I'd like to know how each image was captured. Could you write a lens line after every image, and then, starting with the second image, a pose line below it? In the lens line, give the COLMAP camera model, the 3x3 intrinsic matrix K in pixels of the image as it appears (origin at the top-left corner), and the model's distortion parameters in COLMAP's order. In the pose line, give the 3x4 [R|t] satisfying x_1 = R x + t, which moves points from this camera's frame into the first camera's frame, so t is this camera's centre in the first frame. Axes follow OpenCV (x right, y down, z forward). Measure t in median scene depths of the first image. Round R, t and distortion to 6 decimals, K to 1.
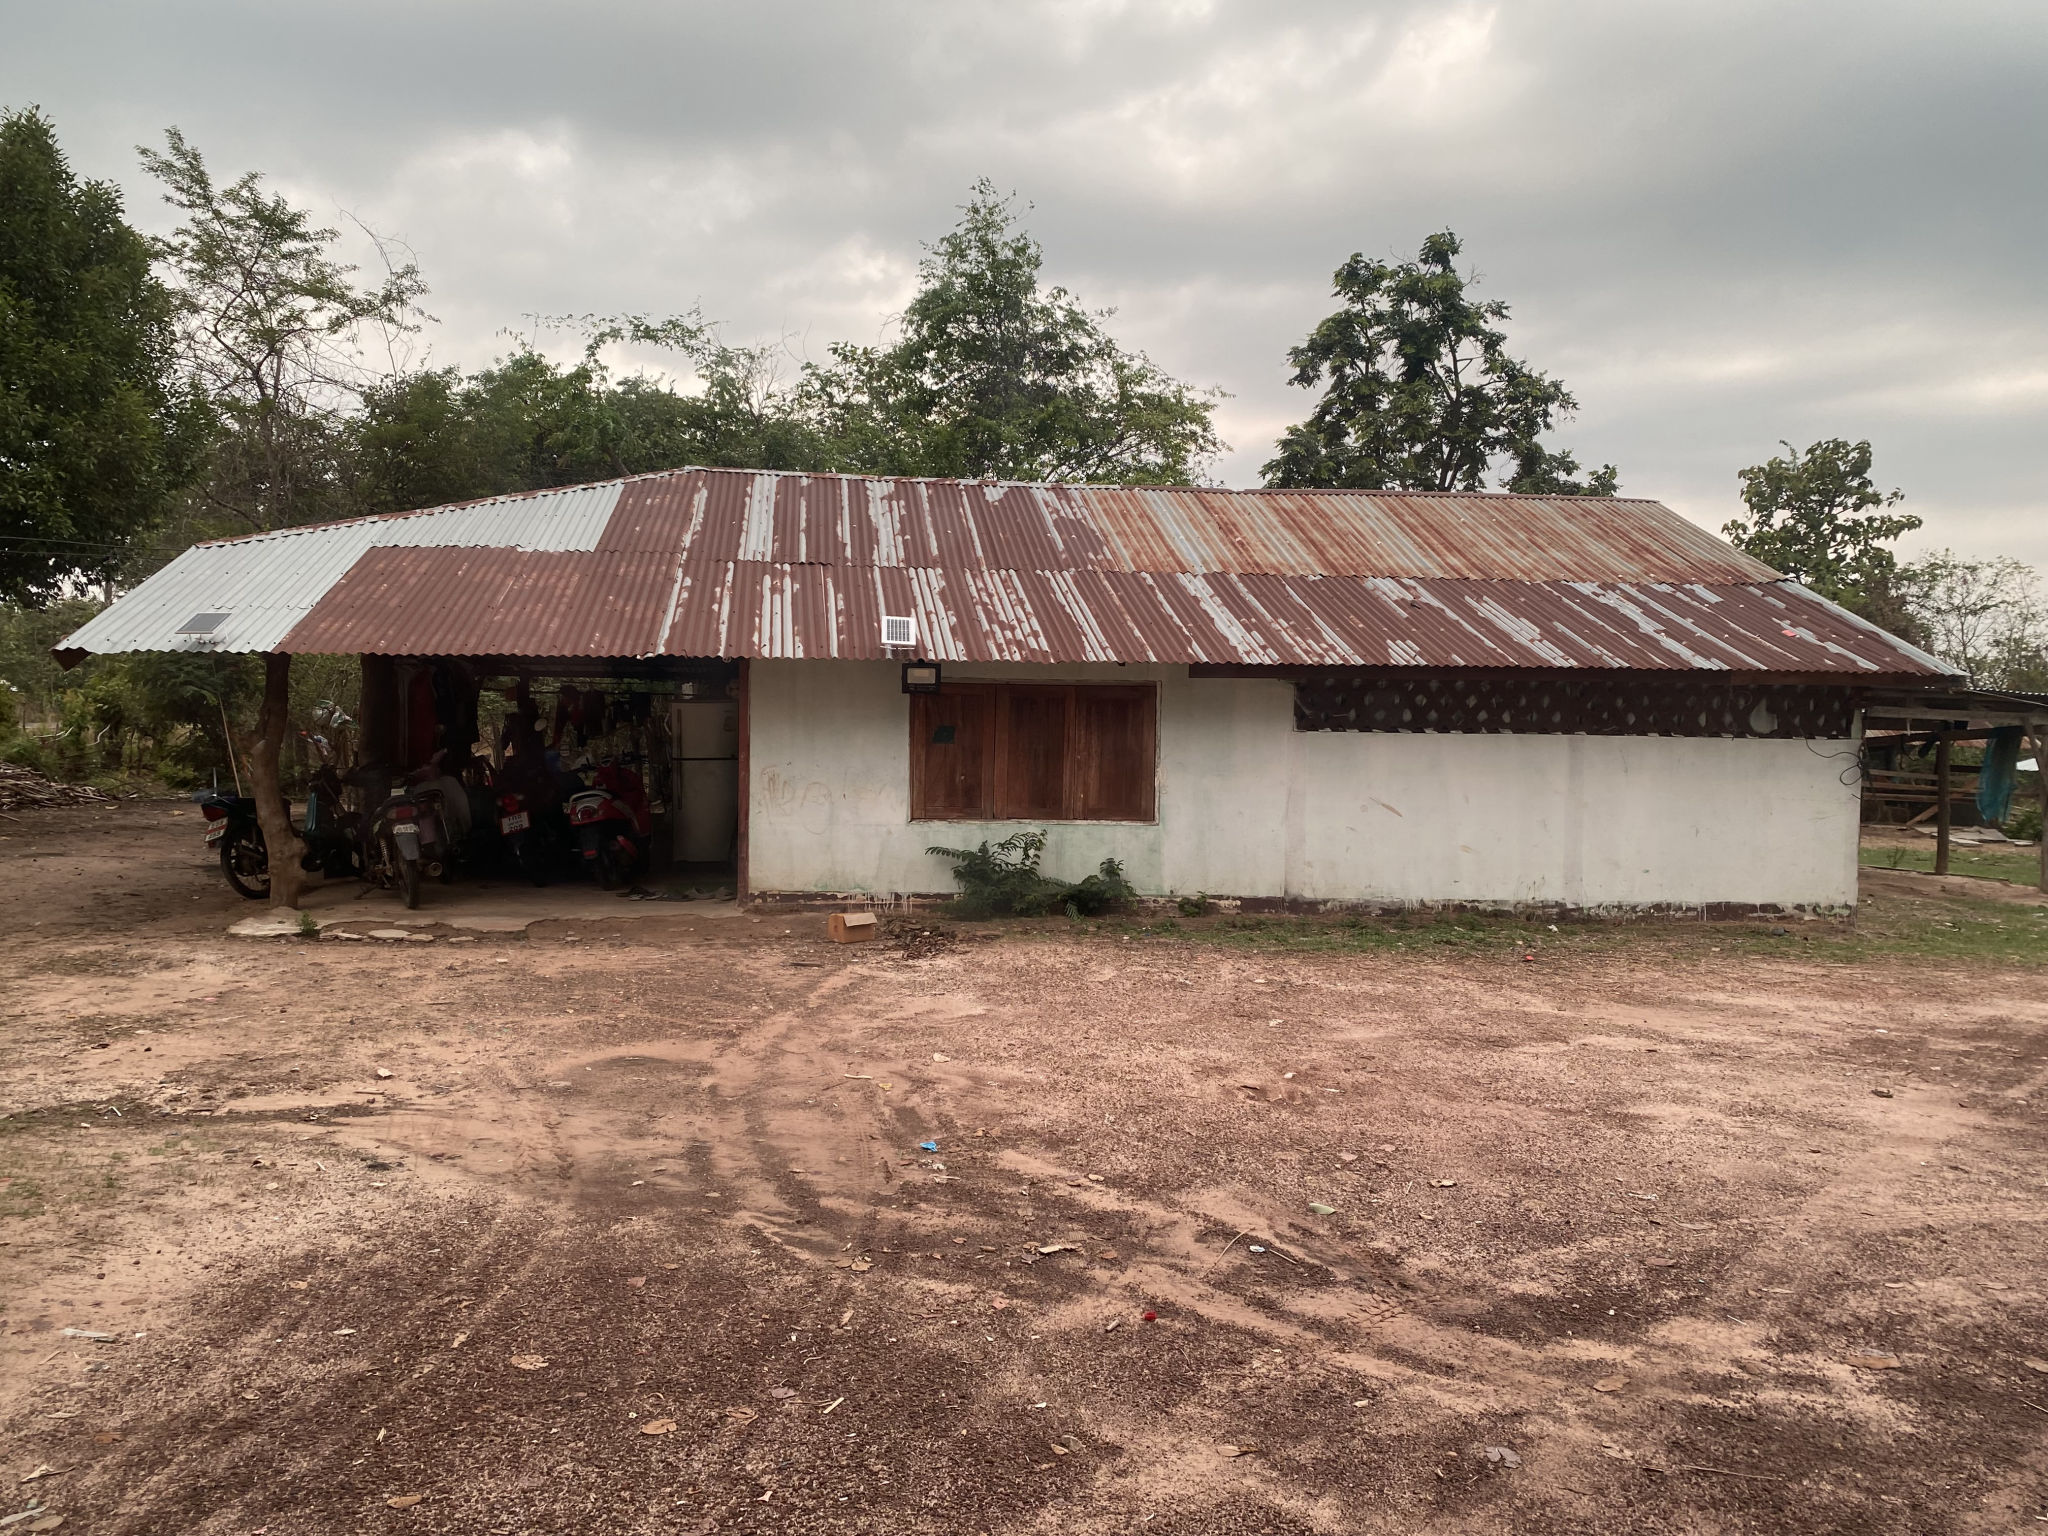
lens RADIAL K [[1538.3, 0, 1022.7], [0, 1538.3, 761.5], [0, 0, 1]] dist [0.004023, 0.007183]
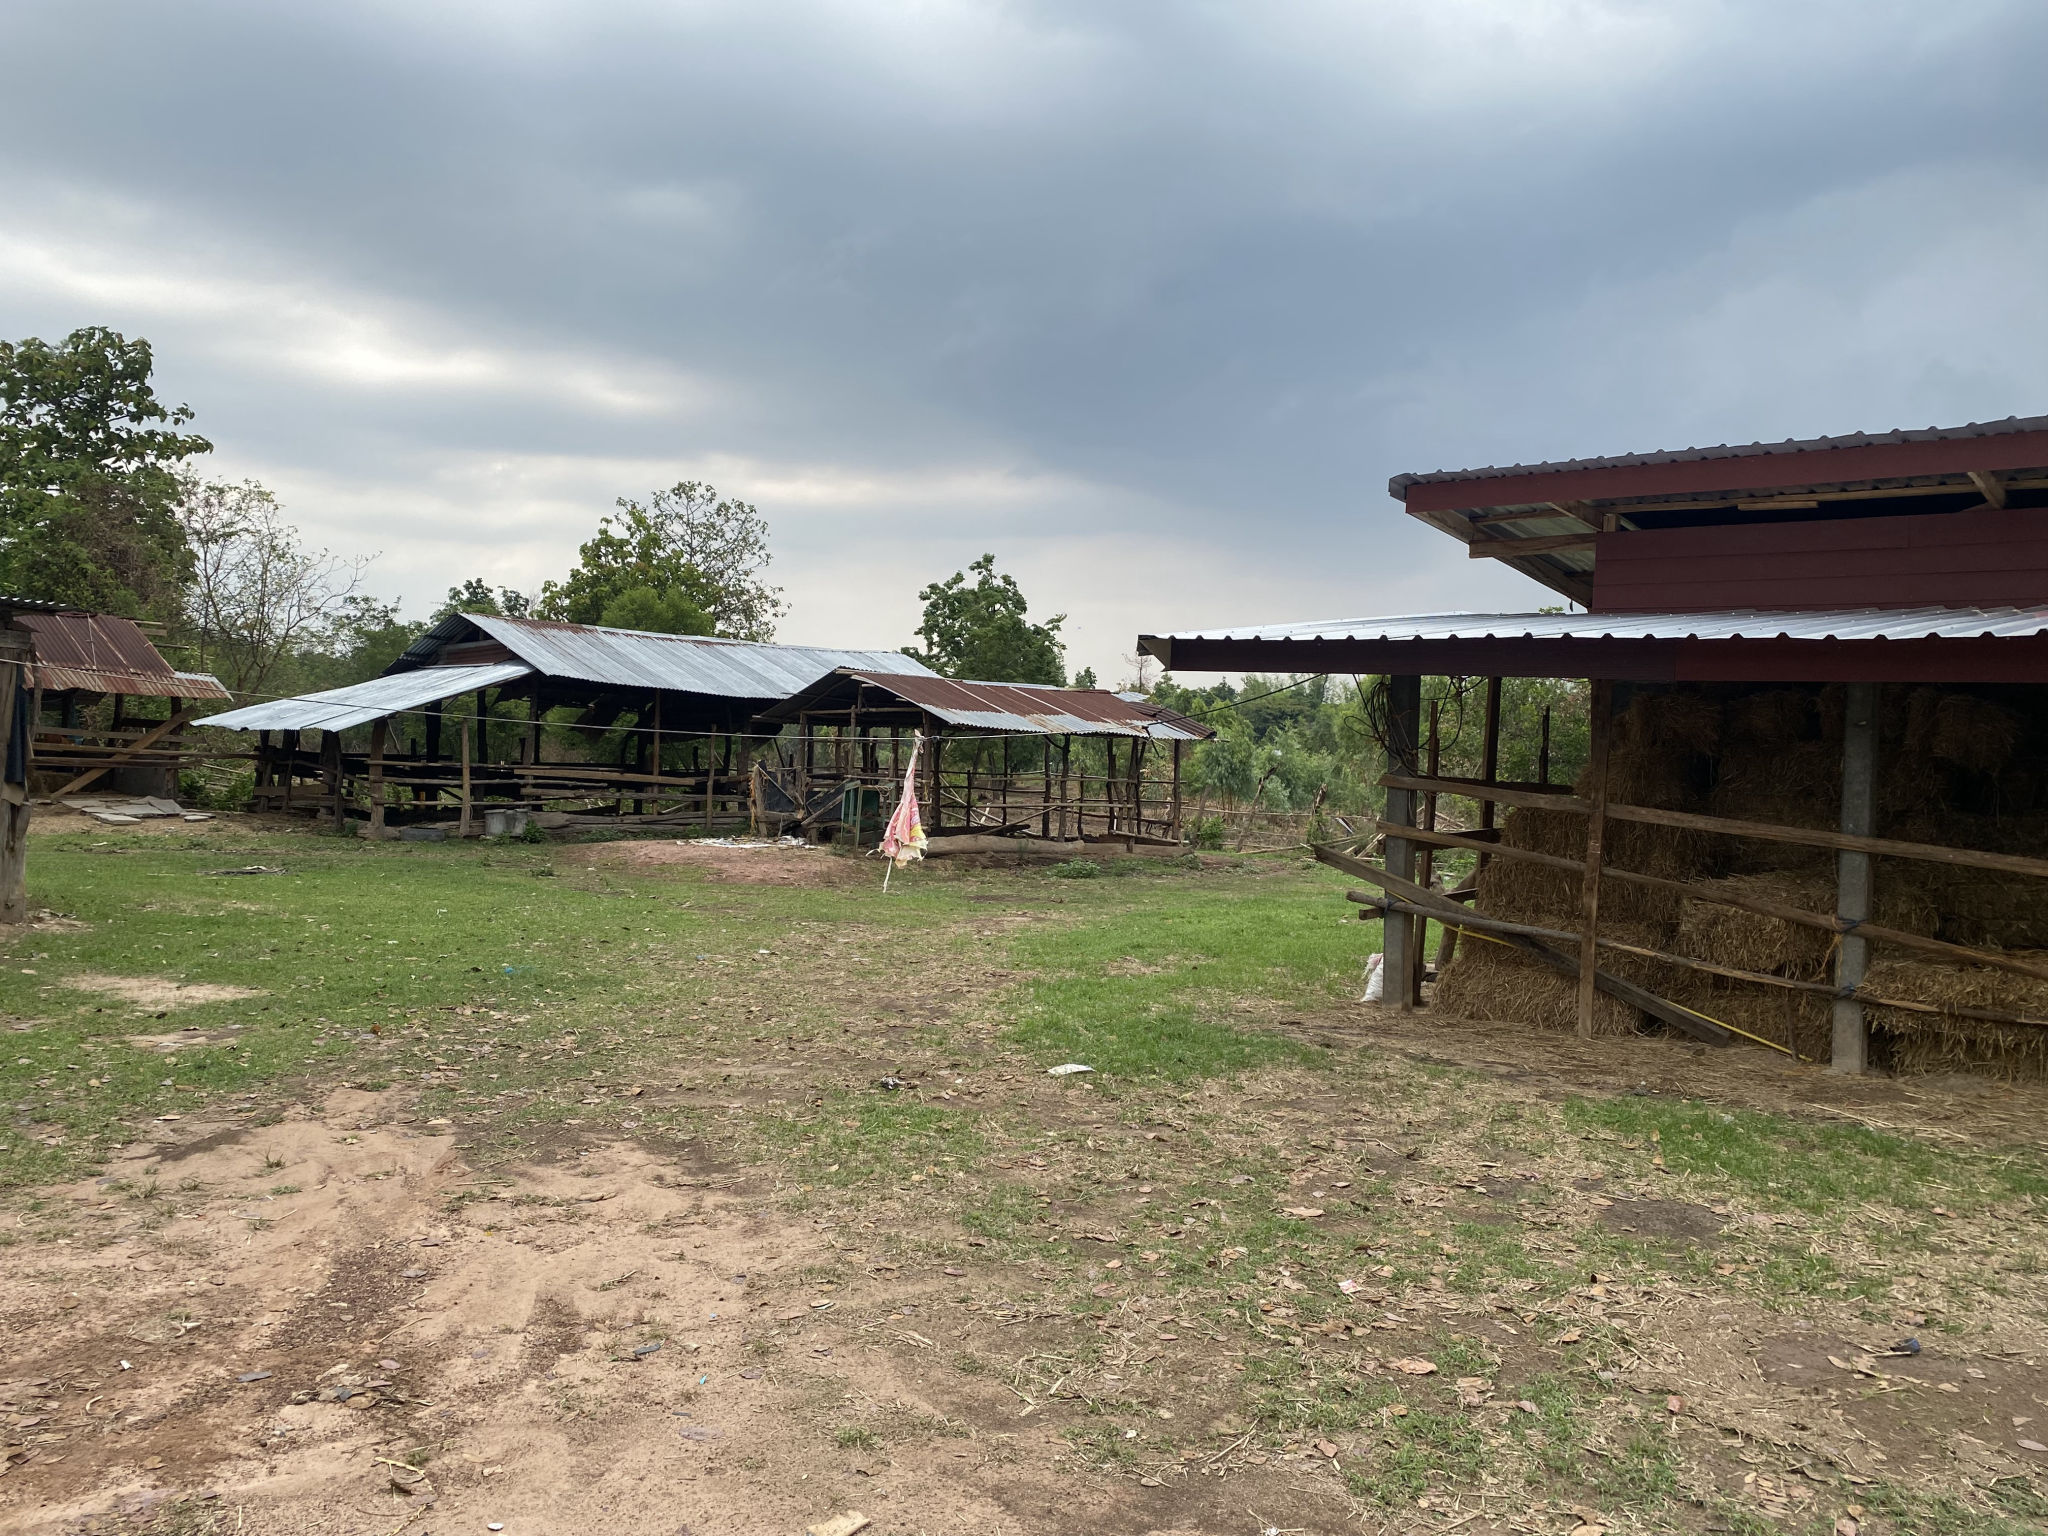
lens RADIAL K [[1538.3, 0, 1017.6], [0, 1538.3, 786.5], [0, 0, 1]] dist [0.004023, 0.007183]
pose [[0.577023, -0.015077, 0.816589, 0.121942], [-0.022467, 0.999158, 0.034324, 0.000042], [-0.816419, -0.038152, 0.576199, 0.098577]]
